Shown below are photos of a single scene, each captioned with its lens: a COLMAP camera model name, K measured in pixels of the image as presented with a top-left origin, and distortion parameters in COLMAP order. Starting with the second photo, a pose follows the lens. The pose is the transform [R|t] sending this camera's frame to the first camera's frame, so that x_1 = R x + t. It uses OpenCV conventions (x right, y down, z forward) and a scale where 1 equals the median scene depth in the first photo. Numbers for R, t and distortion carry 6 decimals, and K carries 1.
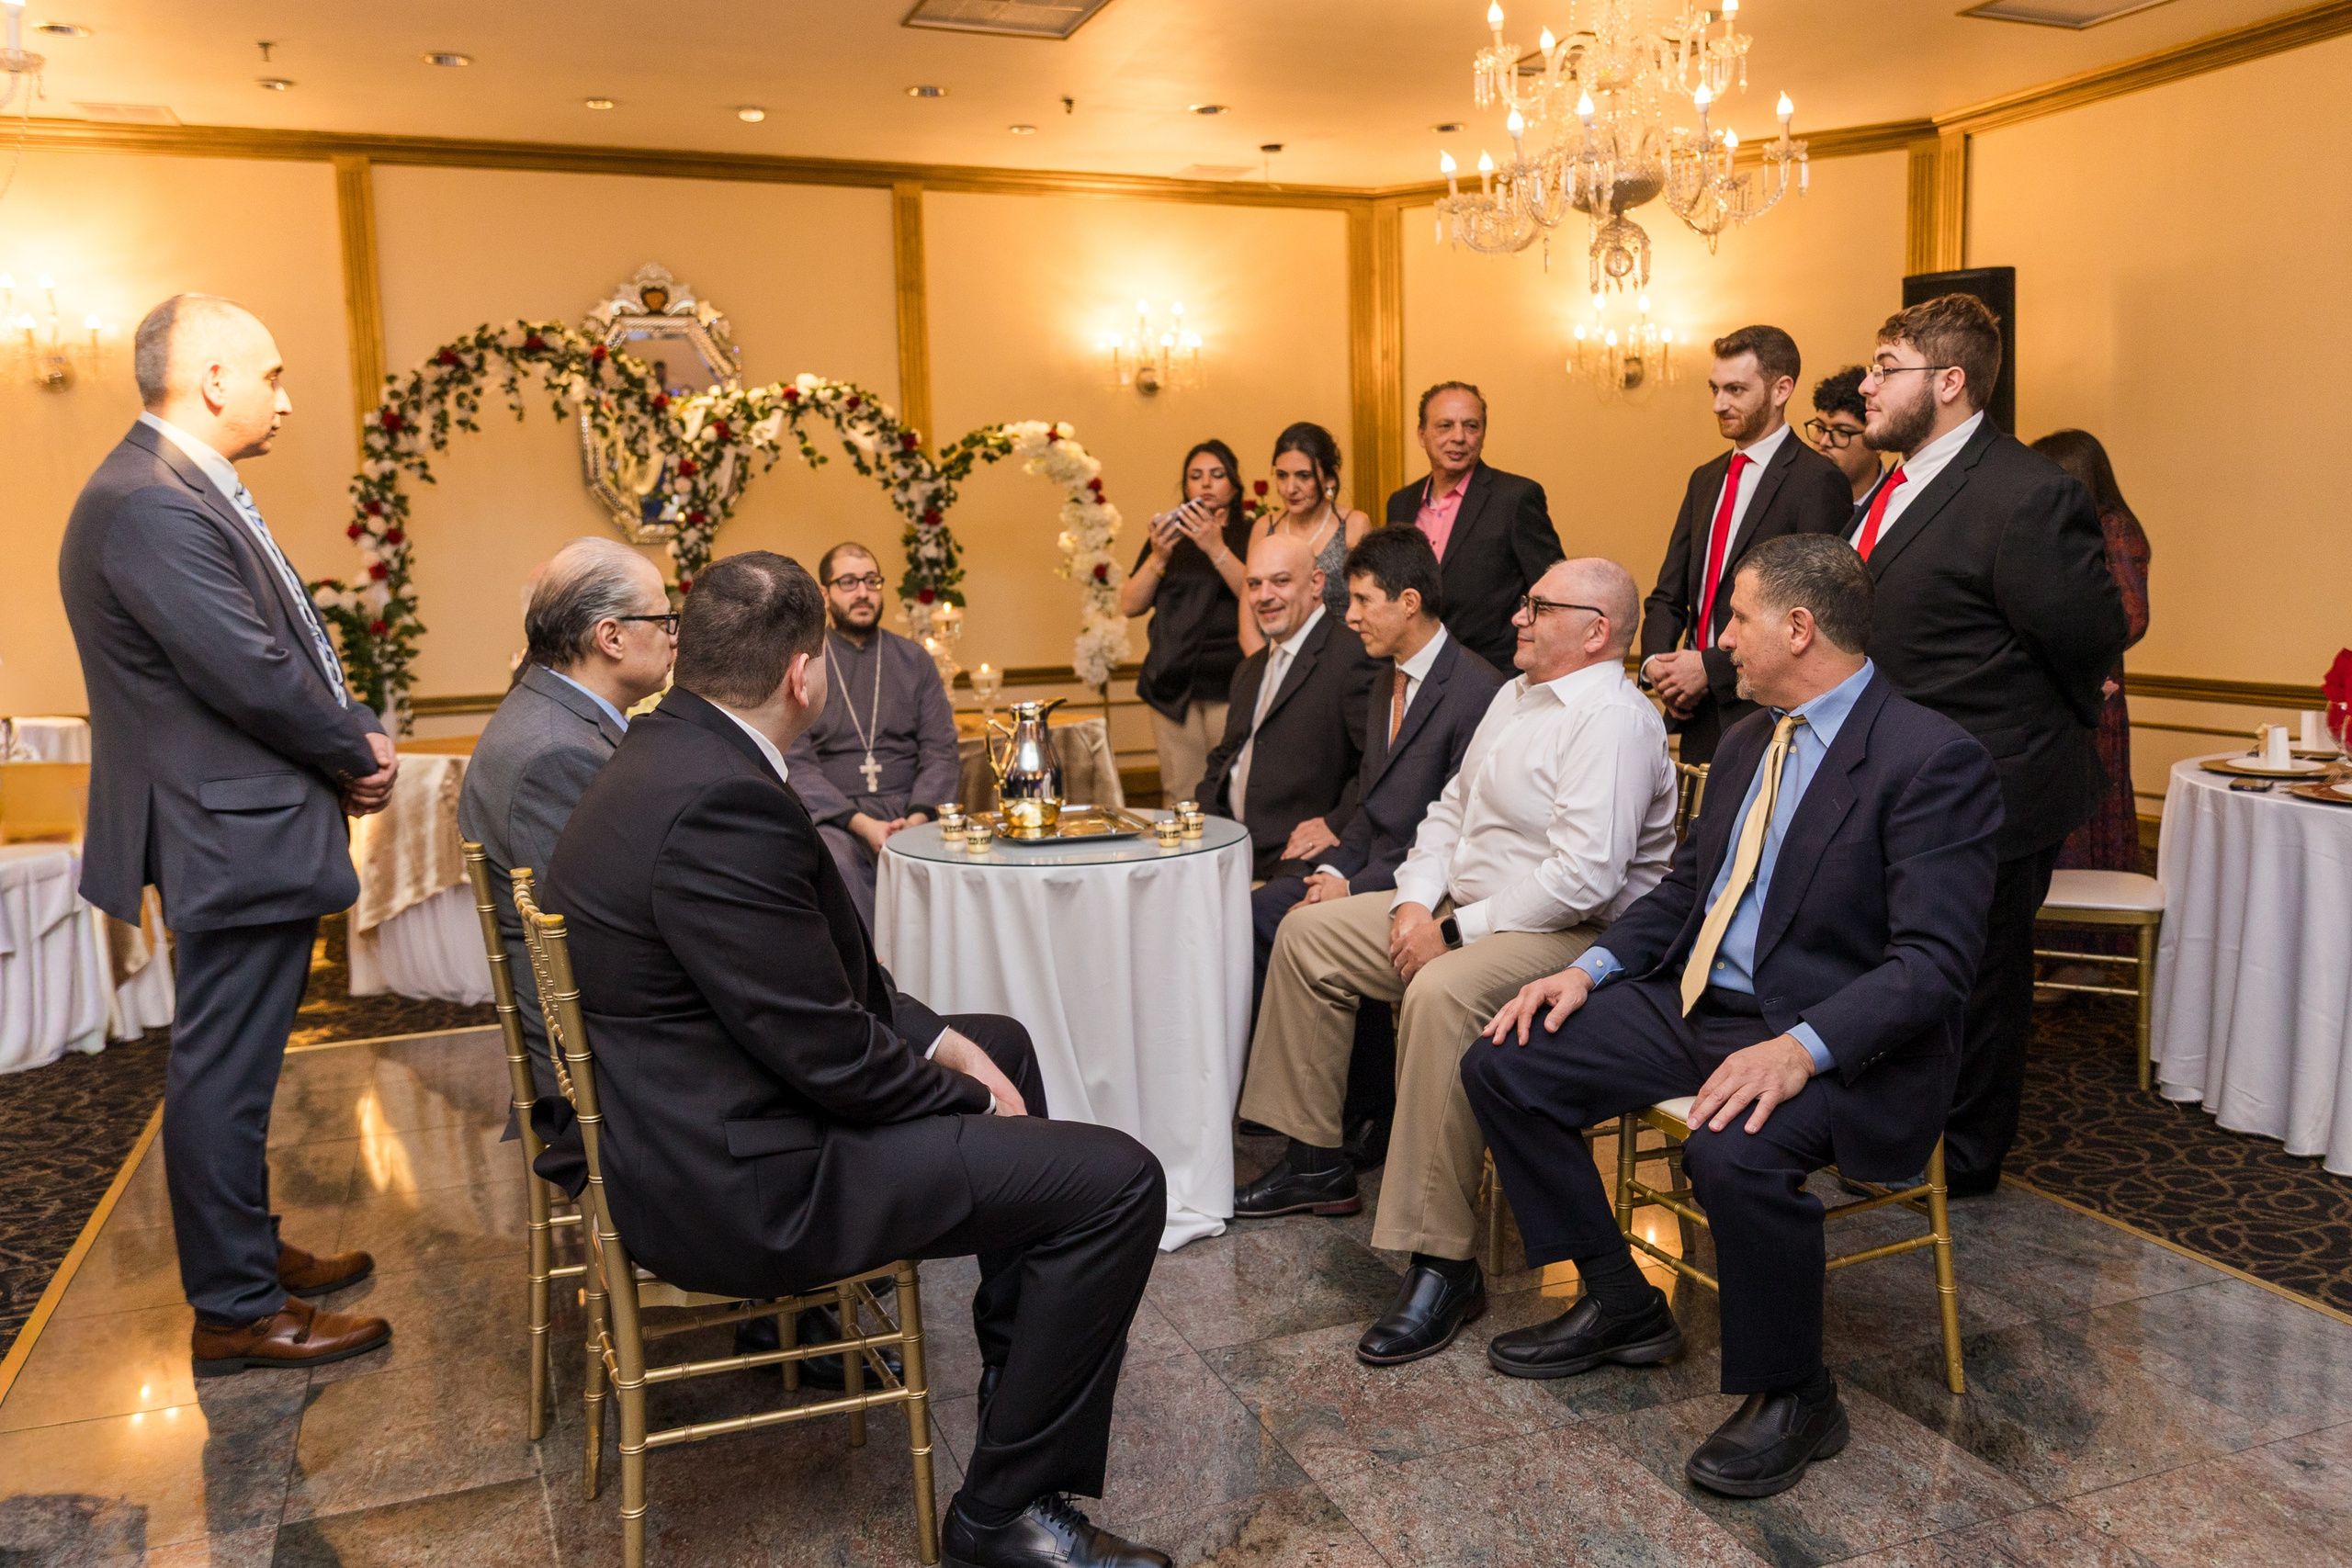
lens RADIAL K [[1835.4, 0, 1204.2], [0, 1835.4, 780.0], [0, 0, 1]] dist [-0.005589, -0.005796]
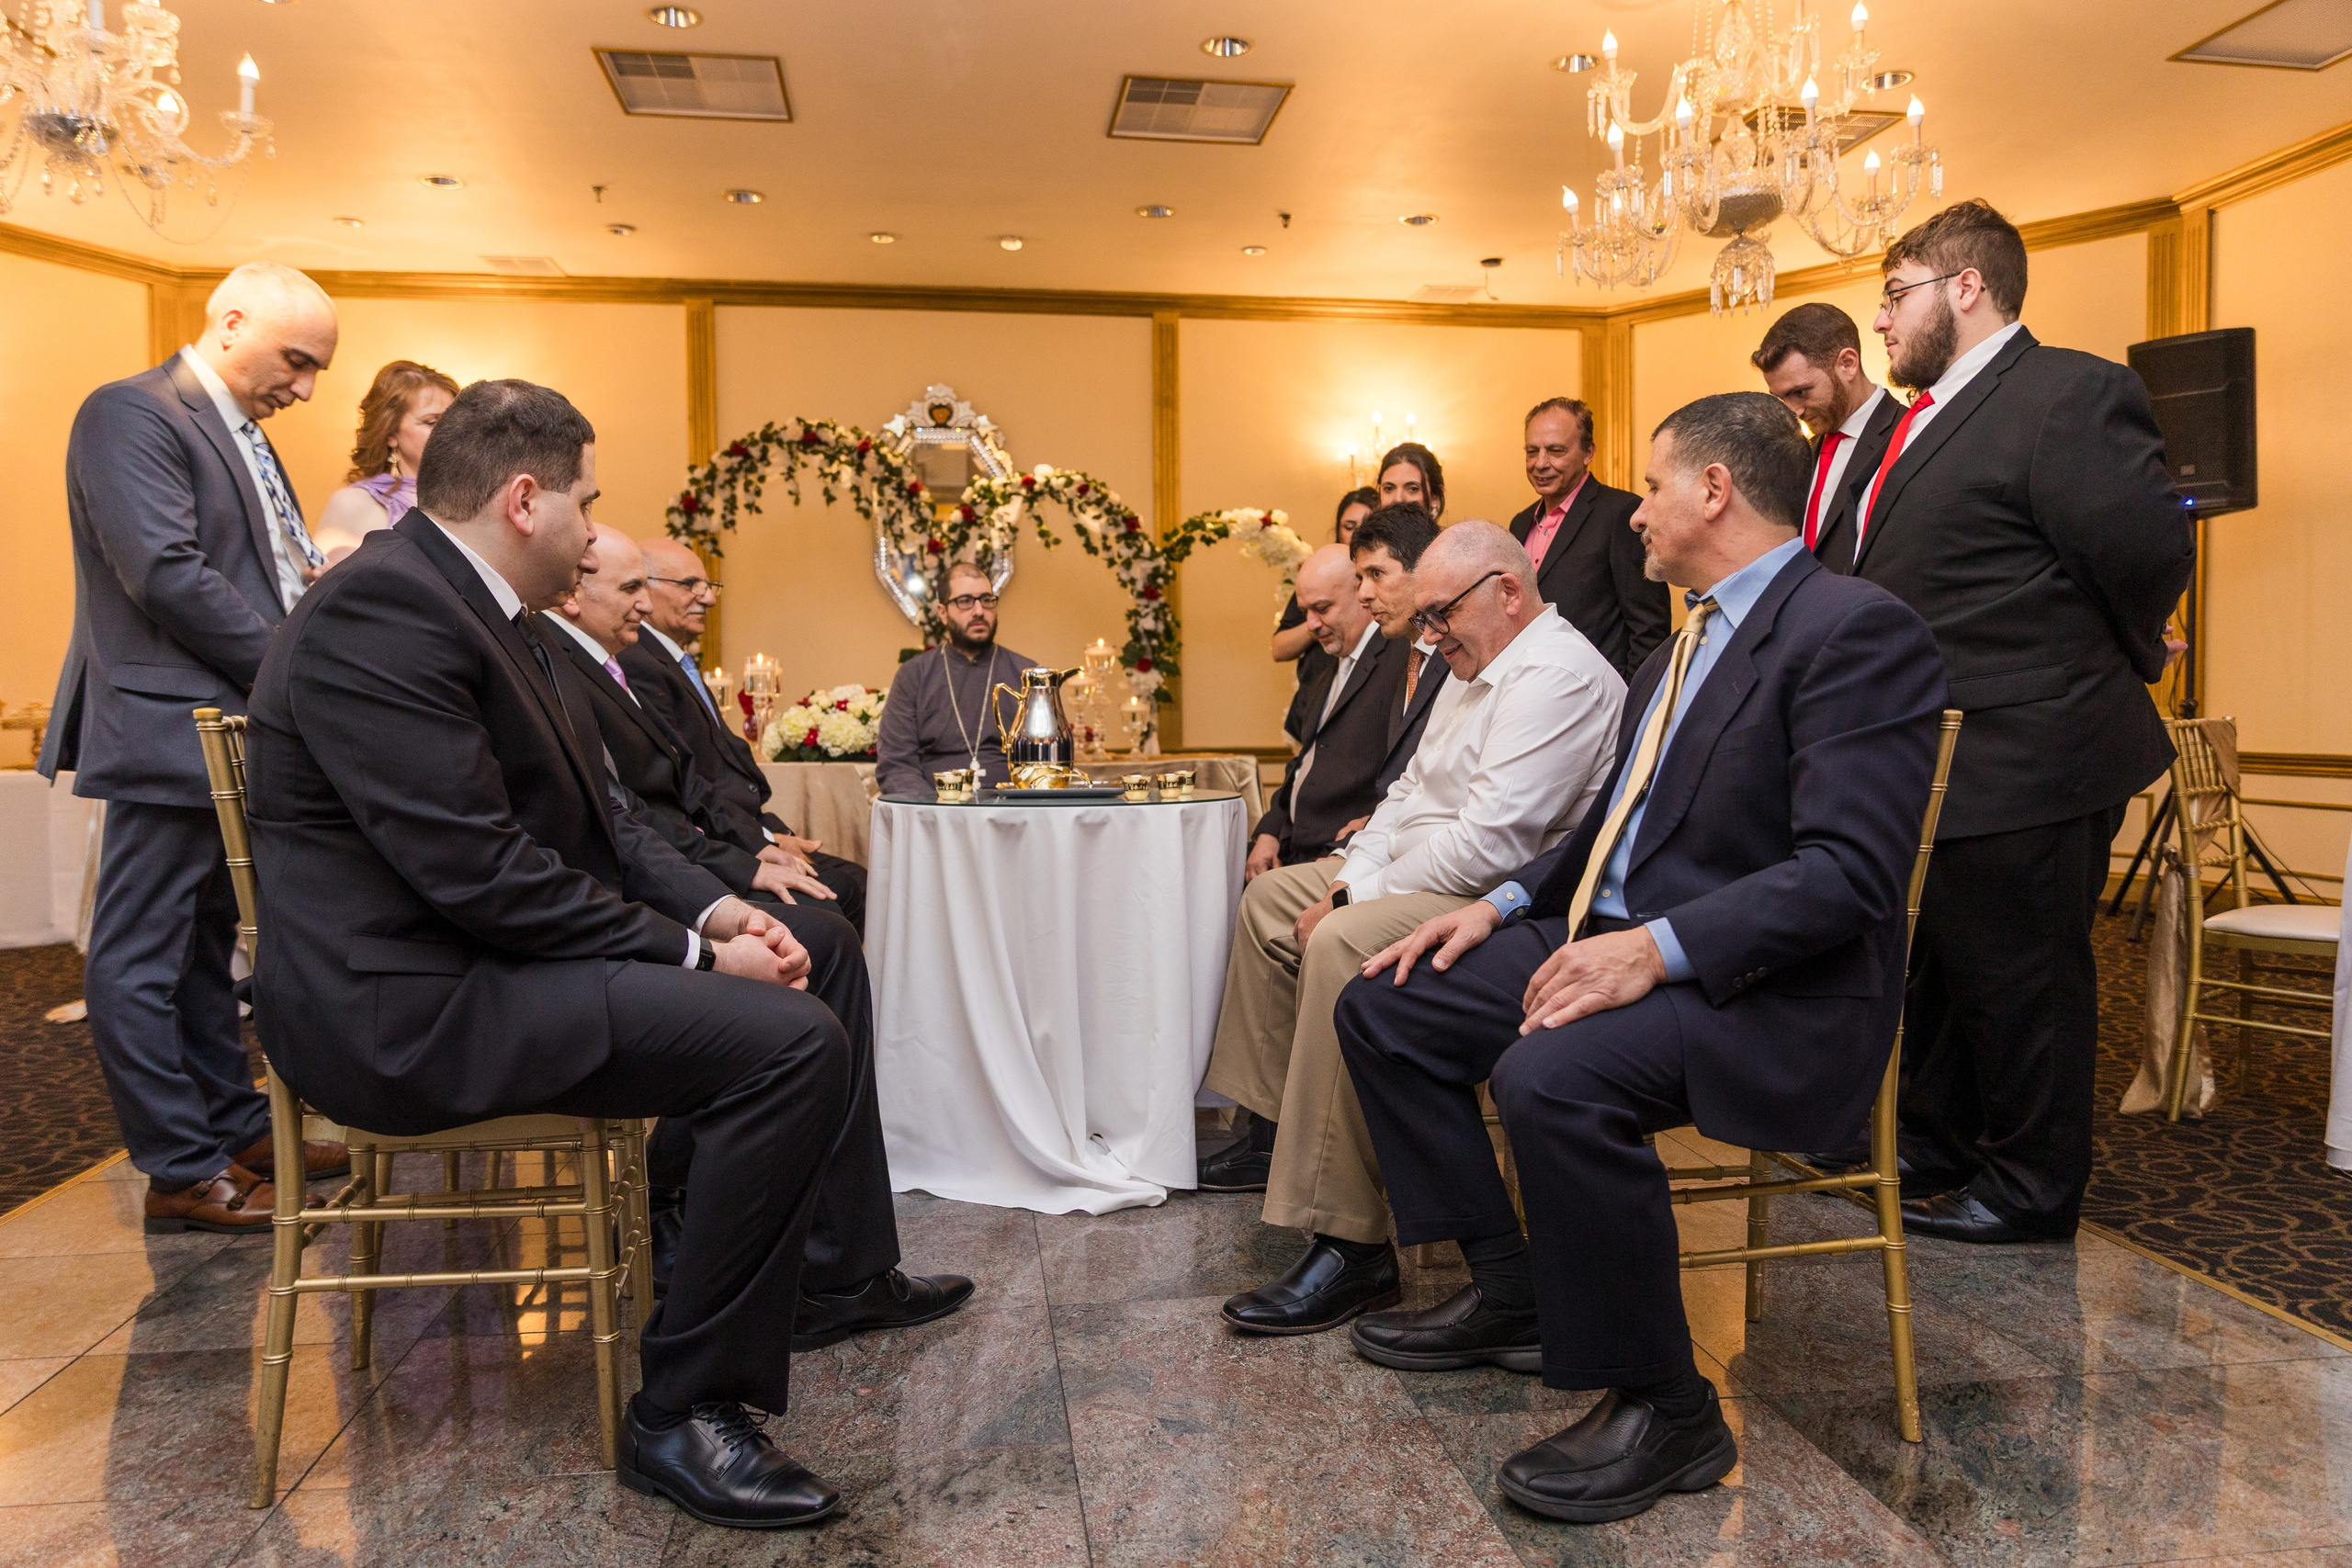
lens RADIAL K [[1607.9, 0, 1176.0], [0, 1607.9, 784.0], [0, 0, 1]] dist [-0.012770, 0.001526]
pose [[0.972329, 0.025718, -0.232194, 0.100434], [-0.044236, 0.996209, -0.074901, 0.045460], [0.229387, 0.083100, 0.969781, 0.088469]]
